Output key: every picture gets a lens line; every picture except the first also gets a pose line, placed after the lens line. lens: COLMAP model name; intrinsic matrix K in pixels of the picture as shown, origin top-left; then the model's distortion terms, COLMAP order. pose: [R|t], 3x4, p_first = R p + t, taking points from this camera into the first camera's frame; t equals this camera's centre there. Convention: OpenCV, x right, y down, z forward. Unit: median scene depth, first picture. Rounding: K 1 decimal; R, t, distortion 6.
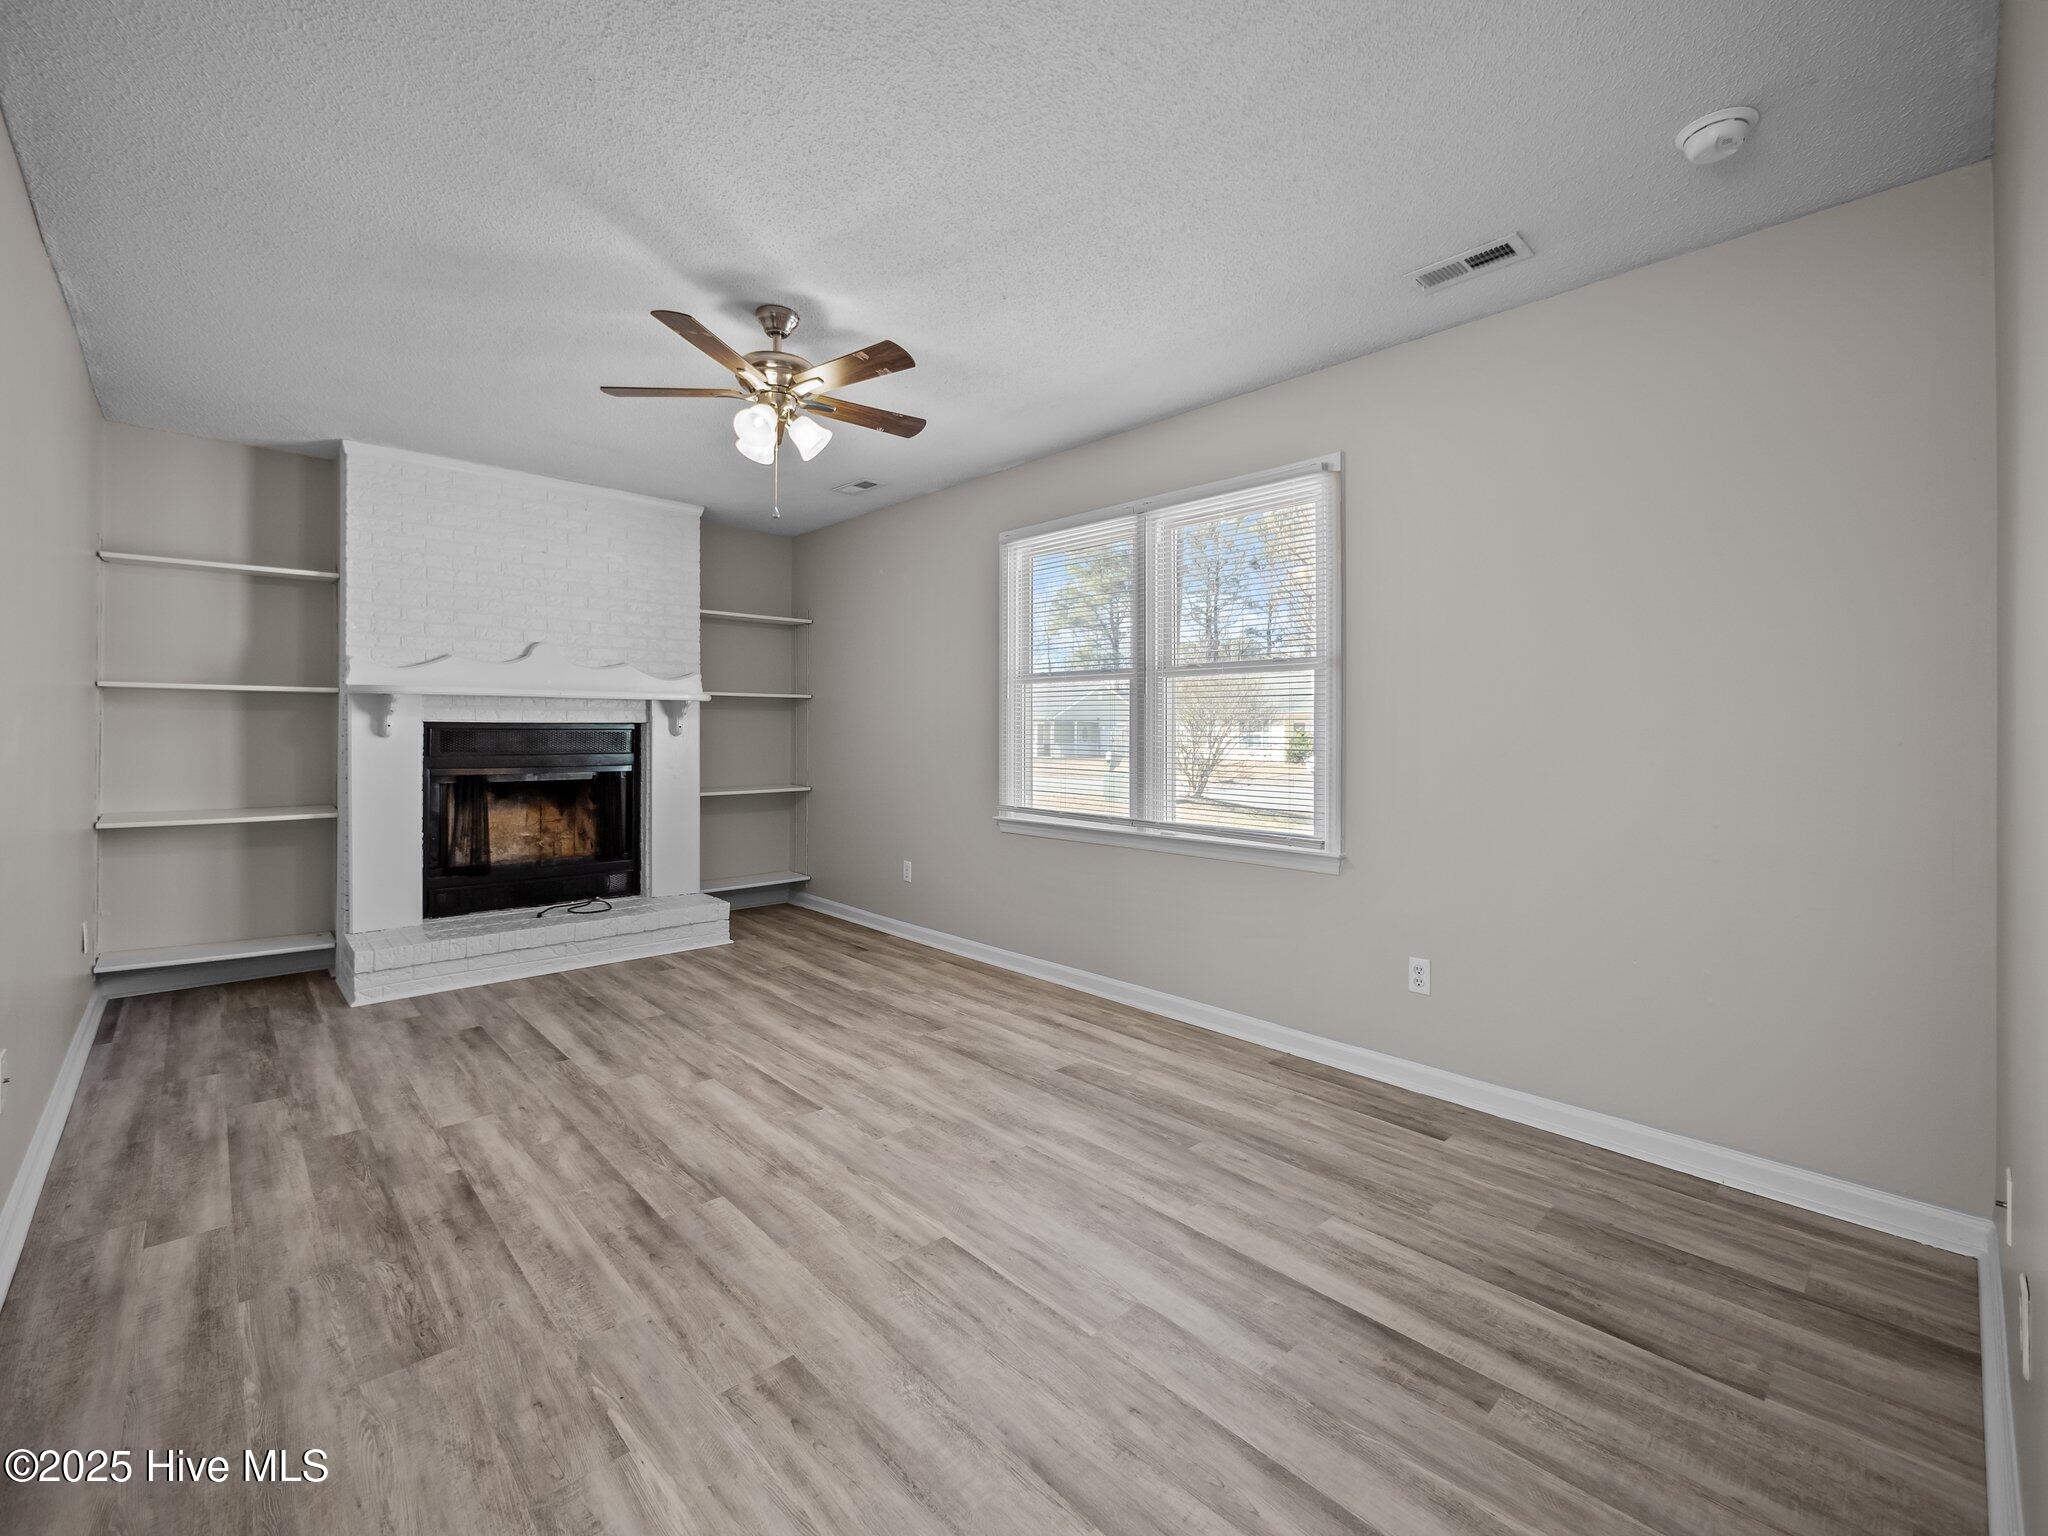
lens RADIAL K [[886.4, 0, 1031.7], [0, 886.4, 733.0], [0, 0, 1]] dist [-0.004401, -0.002577]
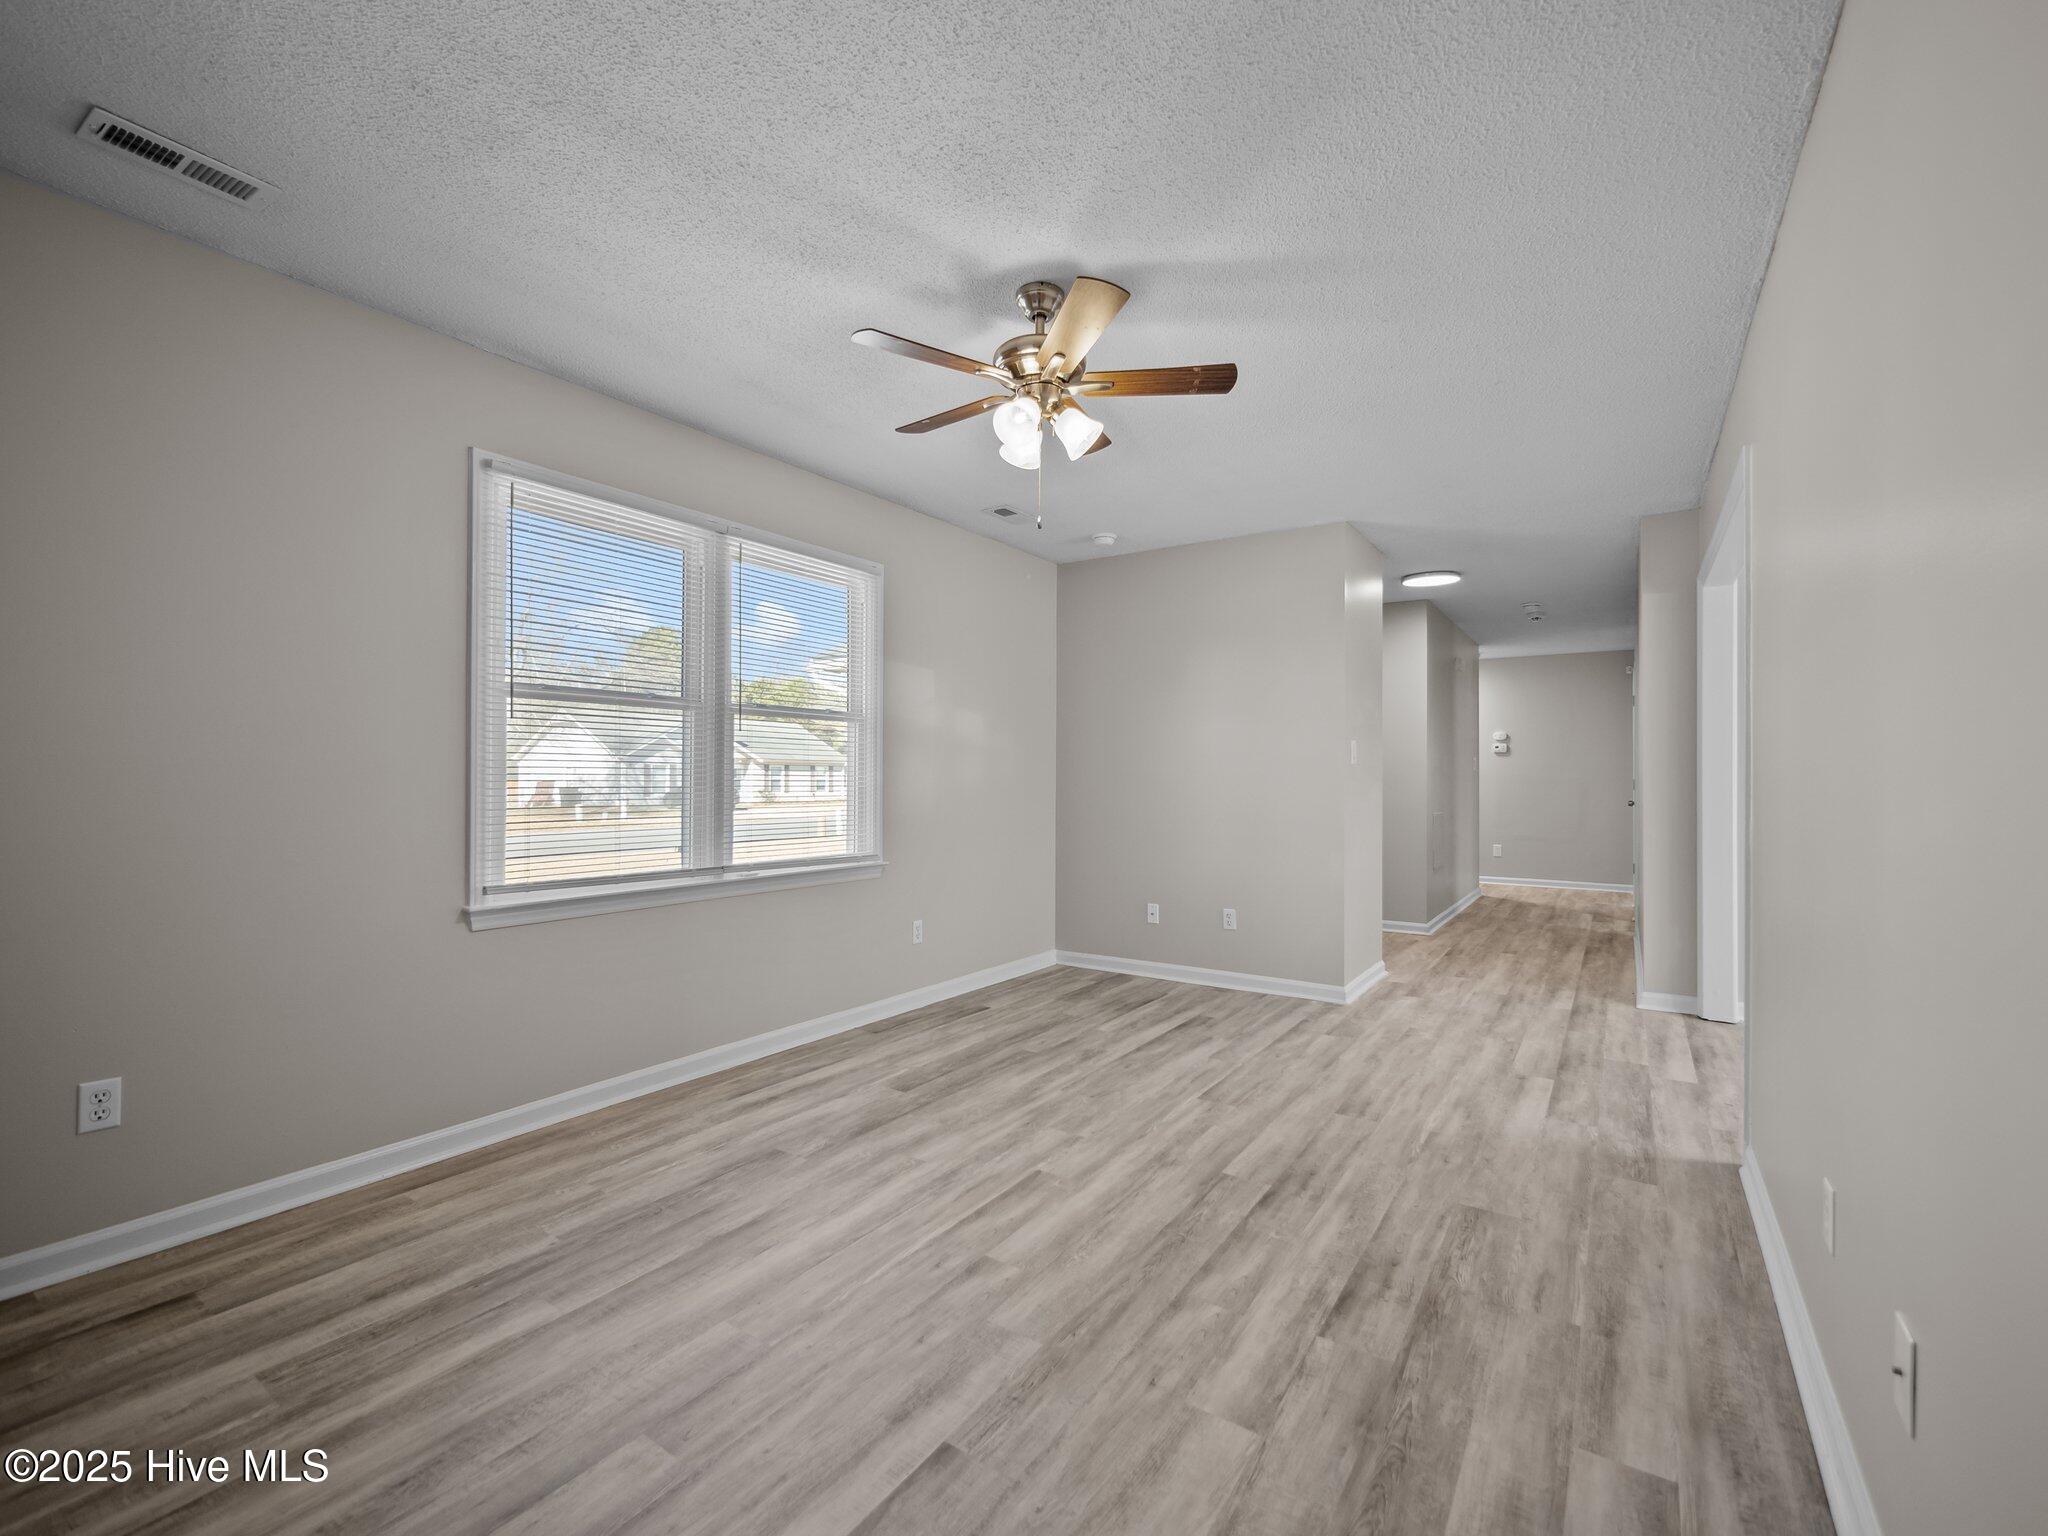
lens RADIAL K [[886.4, 0, 1027.7], [0, 886.4, 769.9], [0, 0, 1]] dist [-0.004401, -0.002577]
pose [[-0.220682, -0.000311, 0.975346, -1.228574], [-0.007586, 0.999970, -0.001398, -0.004345], [-0.975316, -0.007707, -0.220678, 1.295685]]
